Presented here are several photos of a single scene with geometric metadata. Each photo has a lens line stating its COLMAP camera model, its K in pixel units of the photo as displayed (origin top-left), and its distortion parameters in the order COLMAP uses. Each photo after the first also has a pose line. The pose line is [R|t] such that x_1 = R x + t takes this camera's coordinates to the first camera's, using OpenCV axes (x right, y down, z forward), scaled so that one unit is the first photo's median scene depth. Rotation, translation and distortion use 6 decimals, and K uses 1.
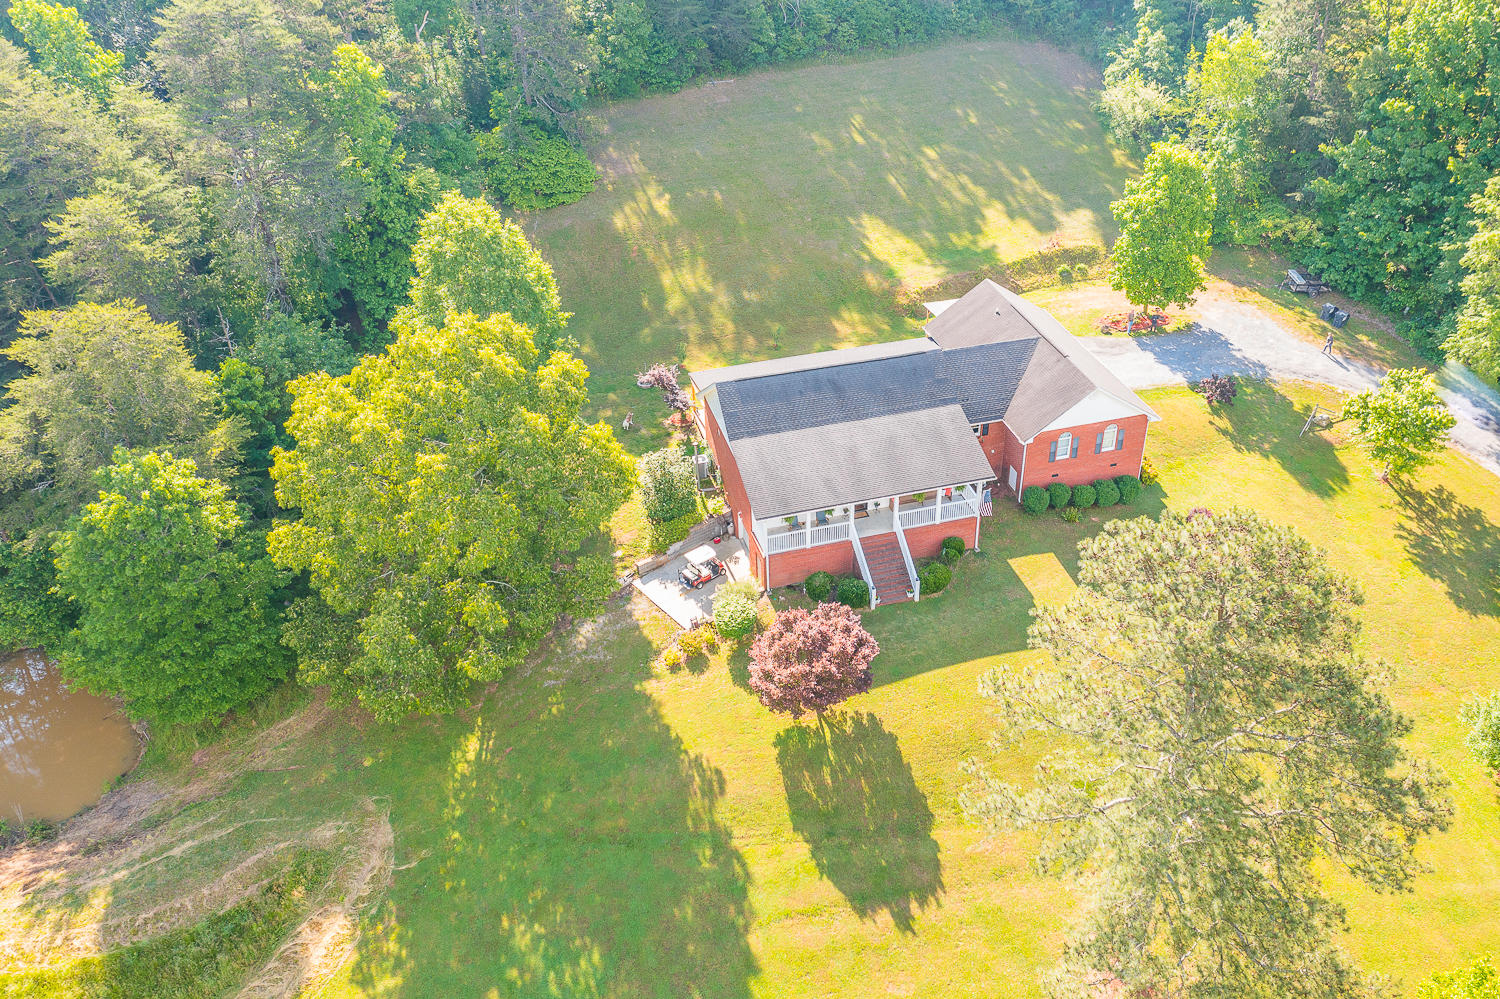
lens RADIAL K [[1269.6, 0, 800.4], [0, 1269.6, 500.4], [0, 0, 1]] dist [-0.009586, 0.010728]
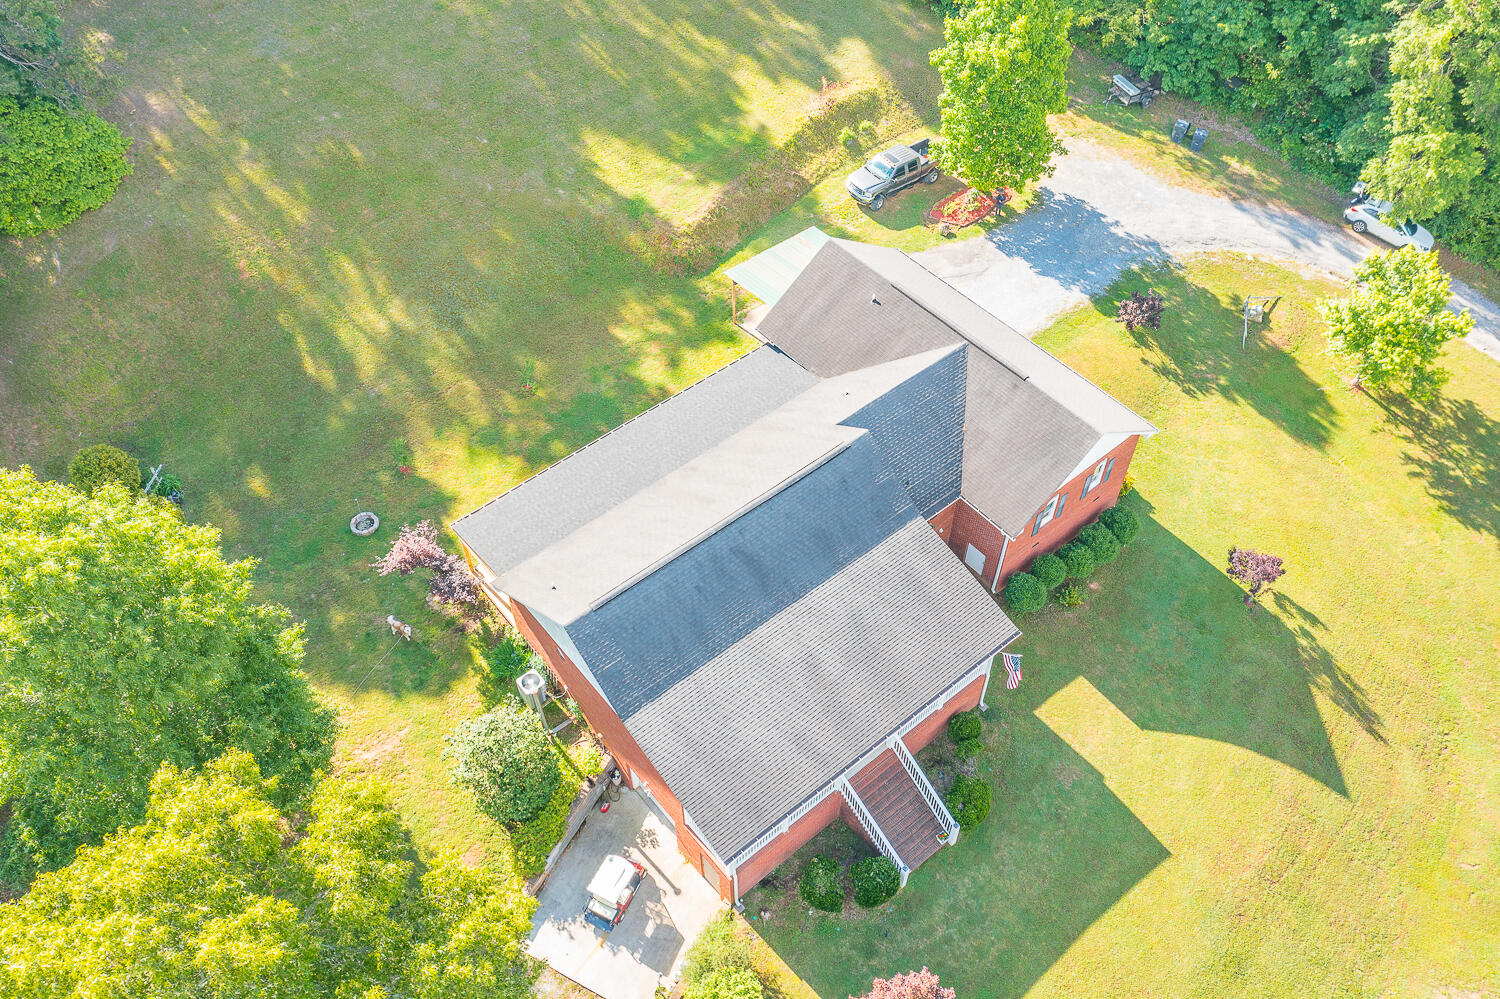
lens RADIAL K [[1191.3, 0, 745.1], [0, 1191.3, 495.8], [0, 0, 1]] dist [-0.005347, 0.004002]
pose [[0.924110, -0.293343, 0.244888, -0.099297], [0.215723, 0.929451, 0.299307, -0.274122], [-0.315411, -0.223765, 0.922196, 0.449091]]
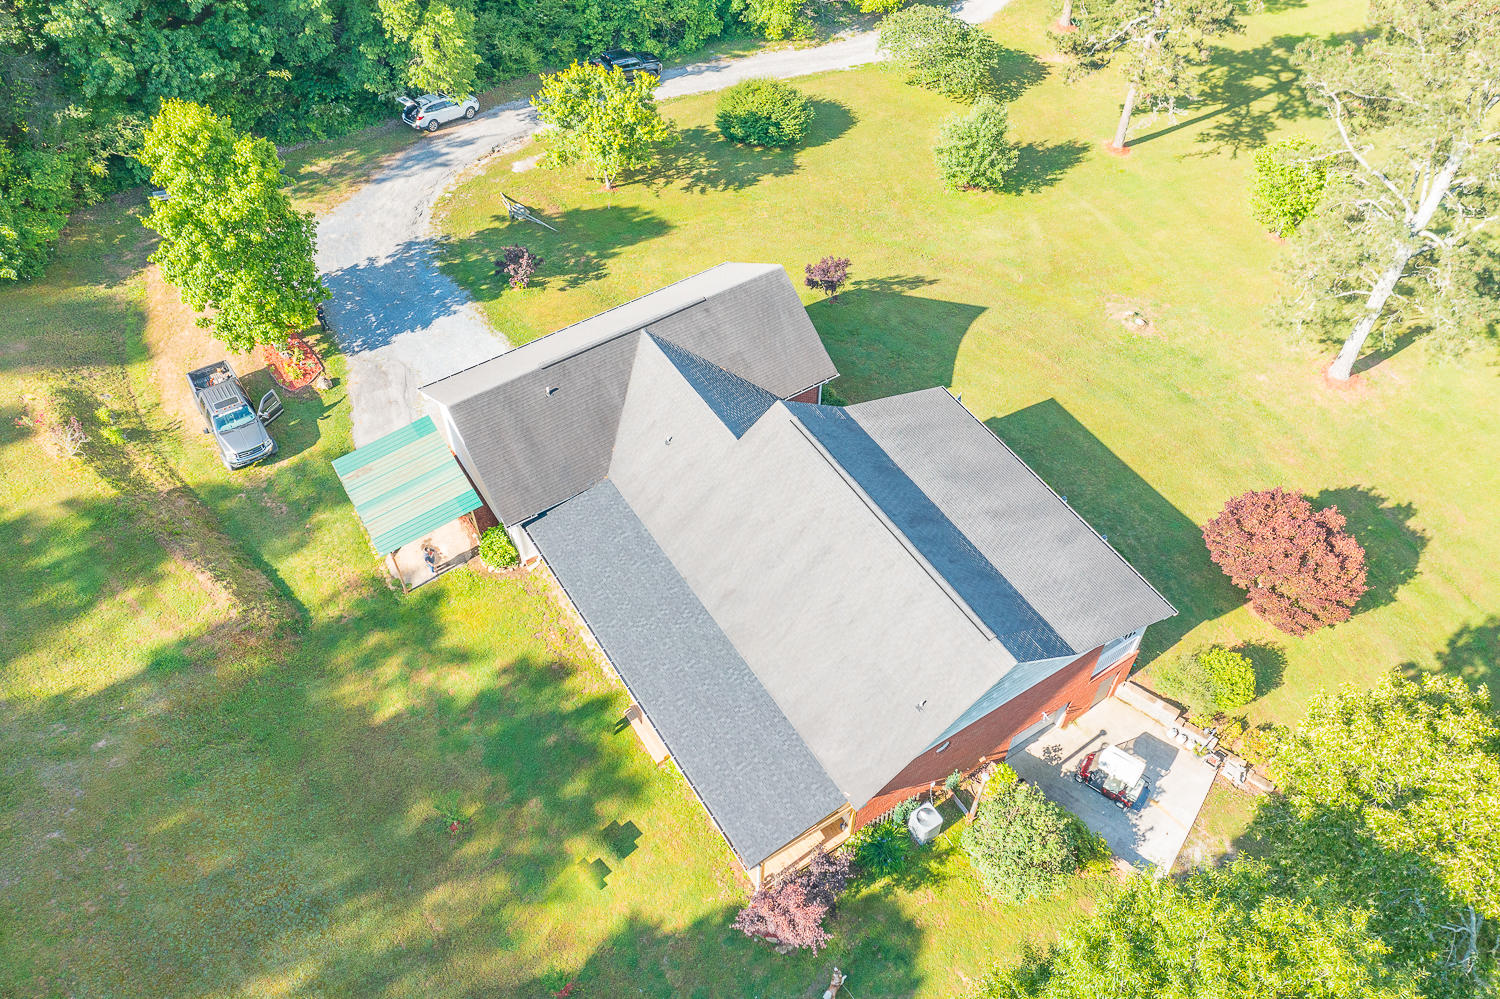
lens RADIAL K [[1191.3, 0, 745.1], [0, 1191.3, 495.8], [0, 0, 1]] dist [-0.005347, 0.004002]
pose [[-0.265281, -0.736870, 0.621811, -0.287081], [0.546592, 0.416339, 0.726567, -0.532423], [-0.794269, 0.532621, 0.292320, 0.840416]]
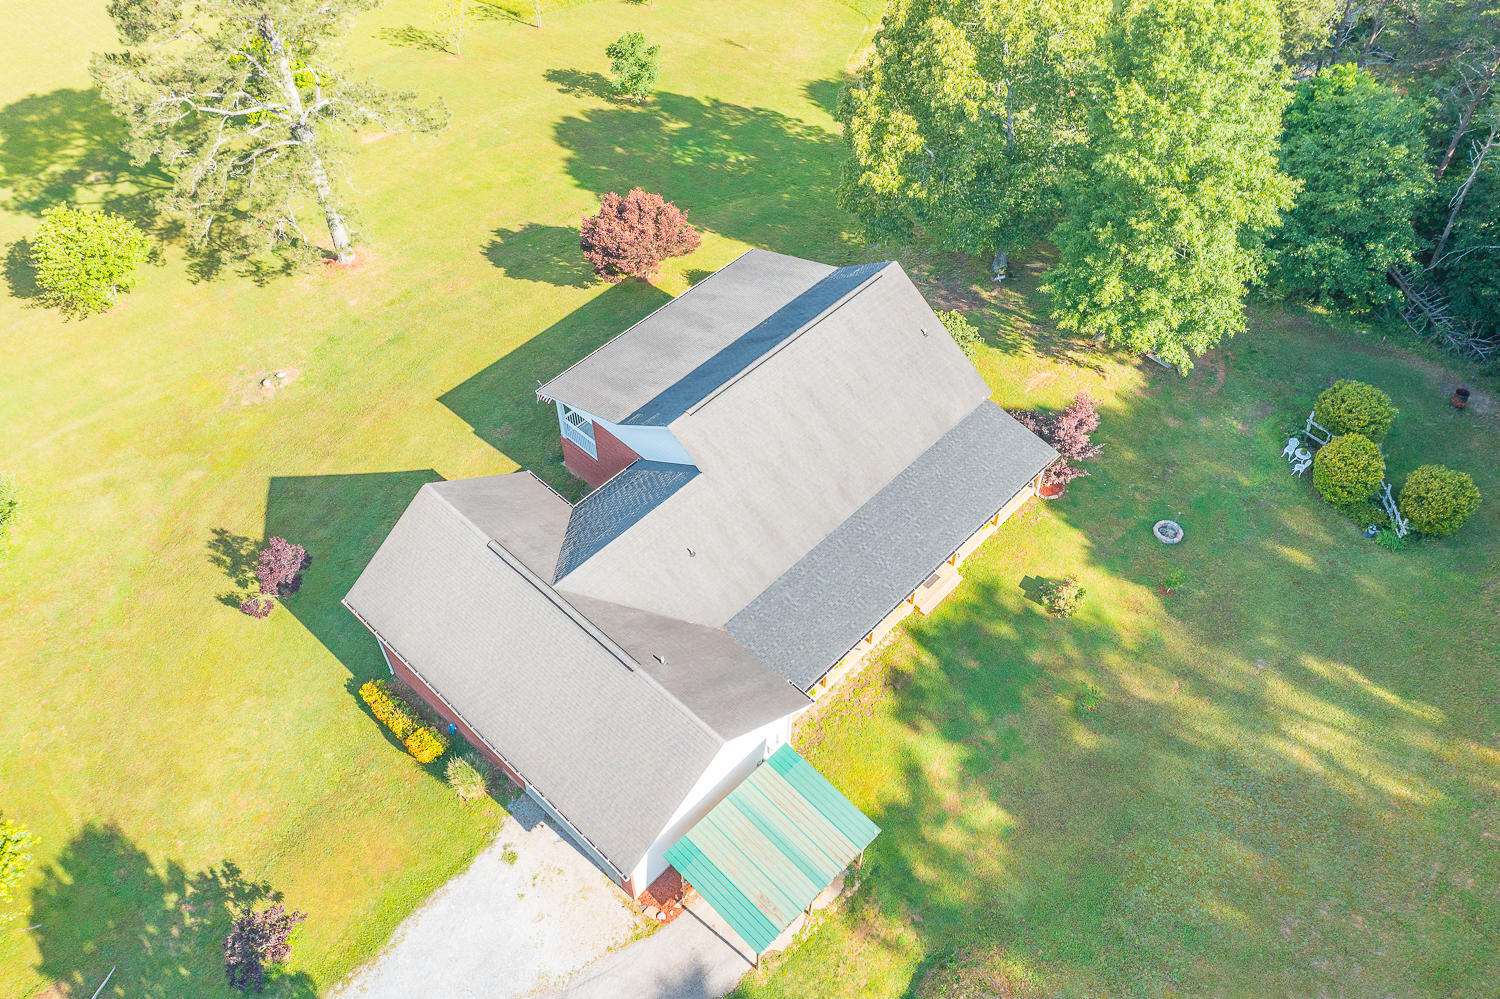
lens RADIAL K [[1189.5, 0, 745.9], [0, 1189.5, 497.1], [0, 0, 1]] dist [-0.010627, 0.010476]
pose [[-0.871824, 0.377588, -0.312009, 0.270119], [-0.270297, 0.160354, 0.949329, -0.679227], [0.408488, 0.911983, -0.037739, 1.043455]]
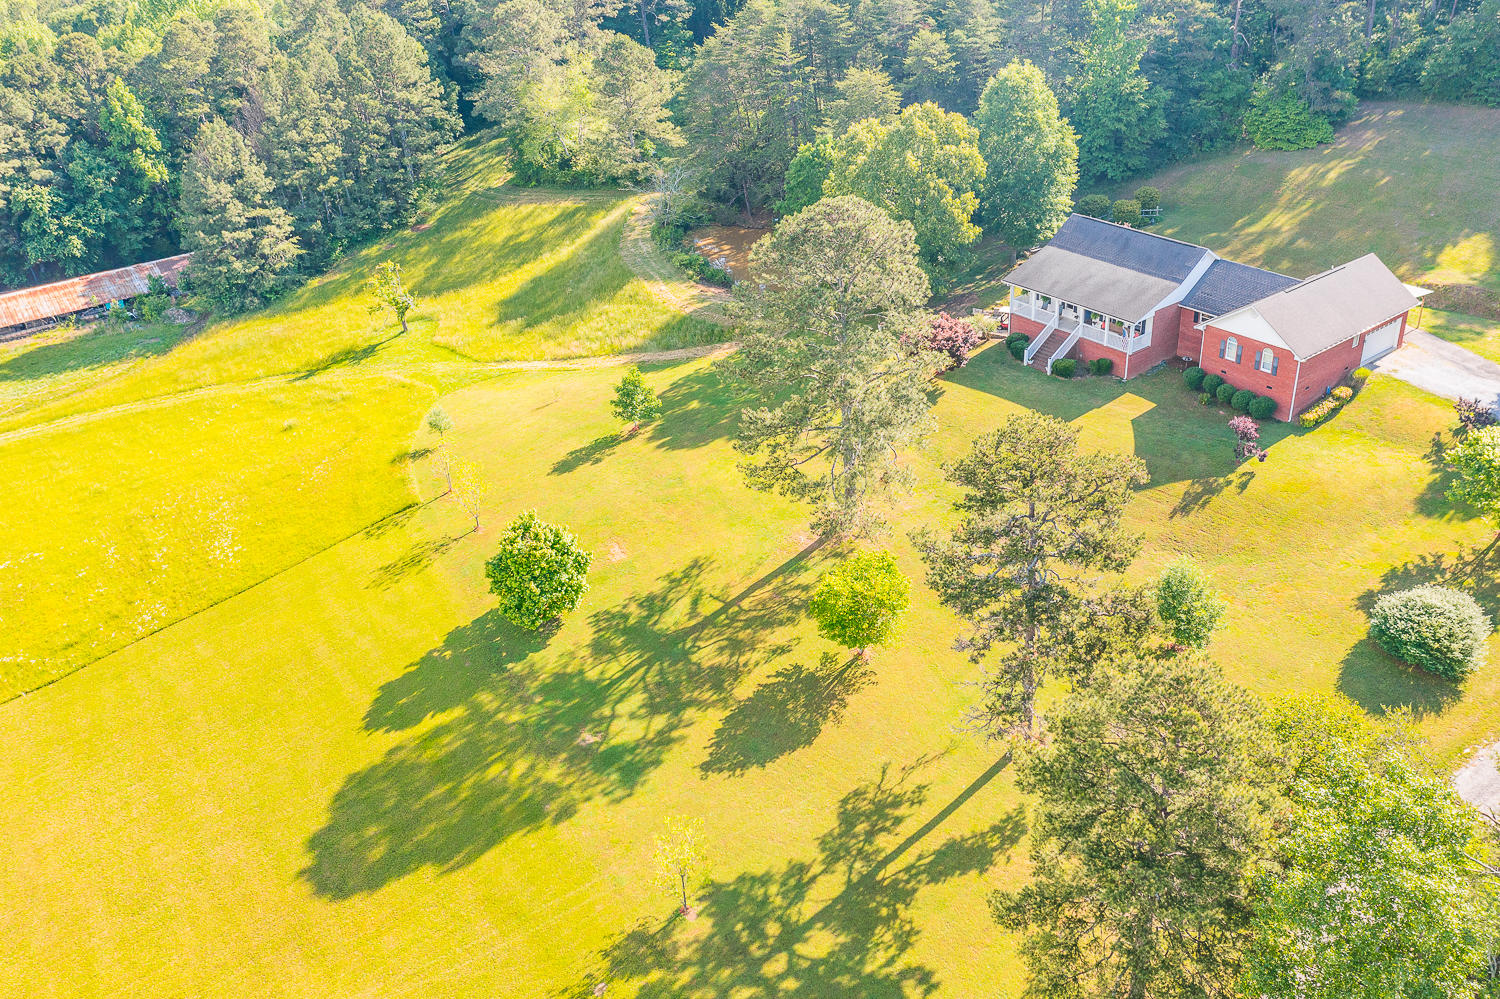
lens RADIAL K [[1304.4, 0, 743.7], [0, 1304.4, 485.9], [0, 0, 1]] dist [-0.012985, 0.014781]
pose [[0.336878, 0.442831, -0.830912, 1.156676], [-0.482317, 0.839077, 0.251635, -0.019809], [0.808630, 0.315993, 0.496251, 0.010236]]
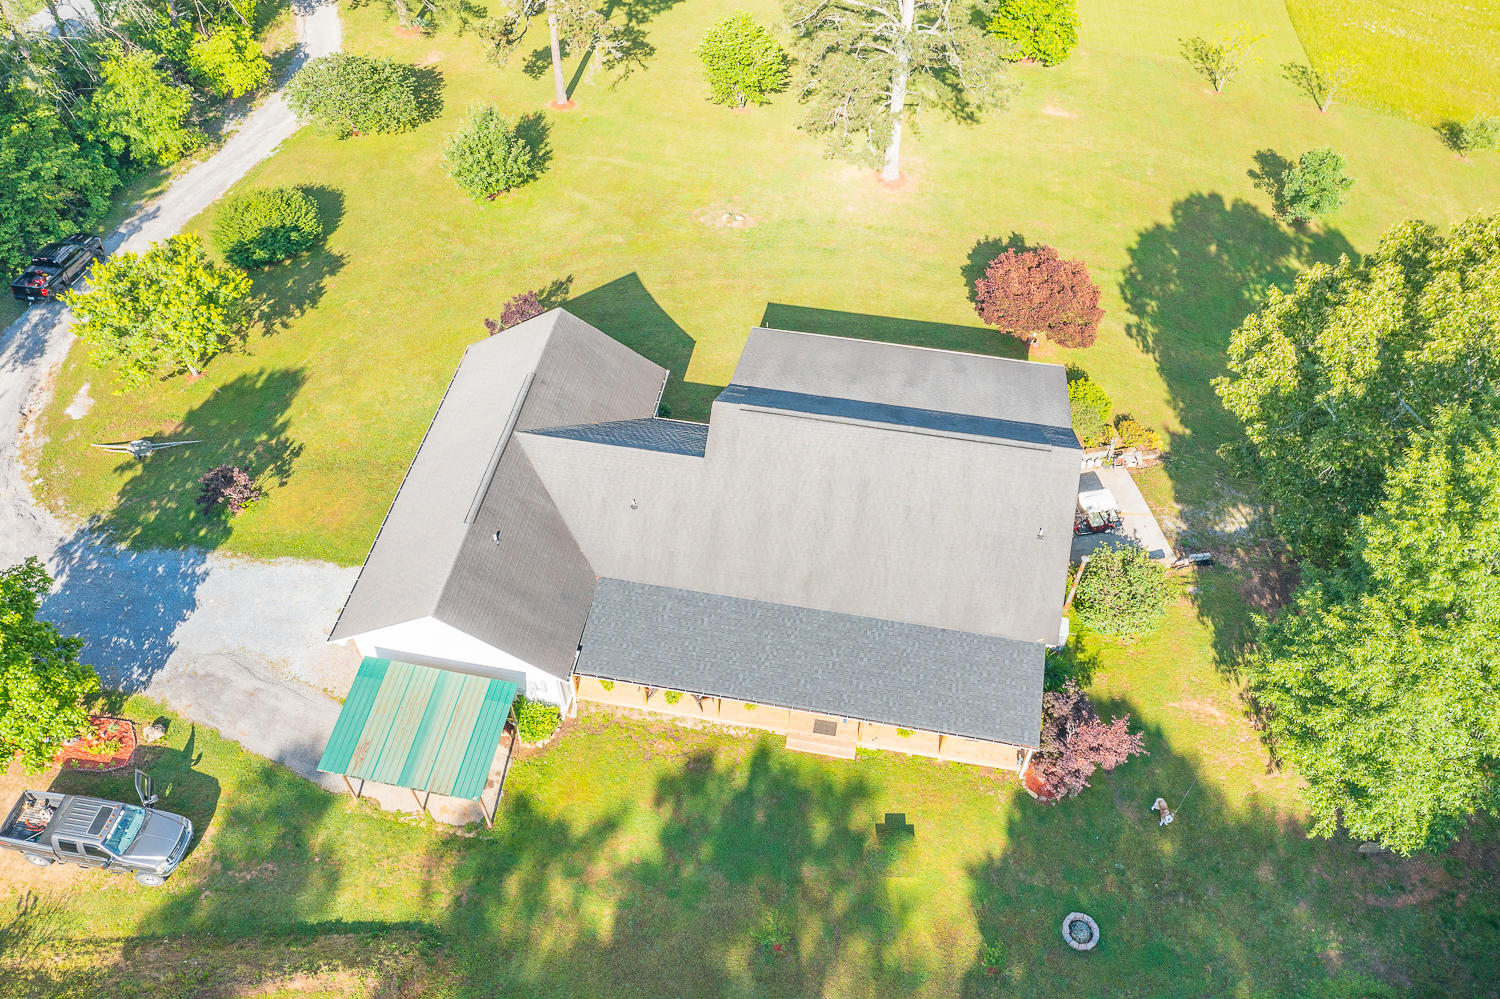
lens RADIAL K [[1191.3, 0, 745.1], [0, 1191.3, 495.8], [0, 0, 1]] dist [-0.005347, 0.004002]
pose [[-0.887419, -0.350987, 0.298823, -0.096931], [0.263832, 0.144844, 0.953632, -0.663923], [-0.377995, 0.925110, -0.035936, 1.031719]]
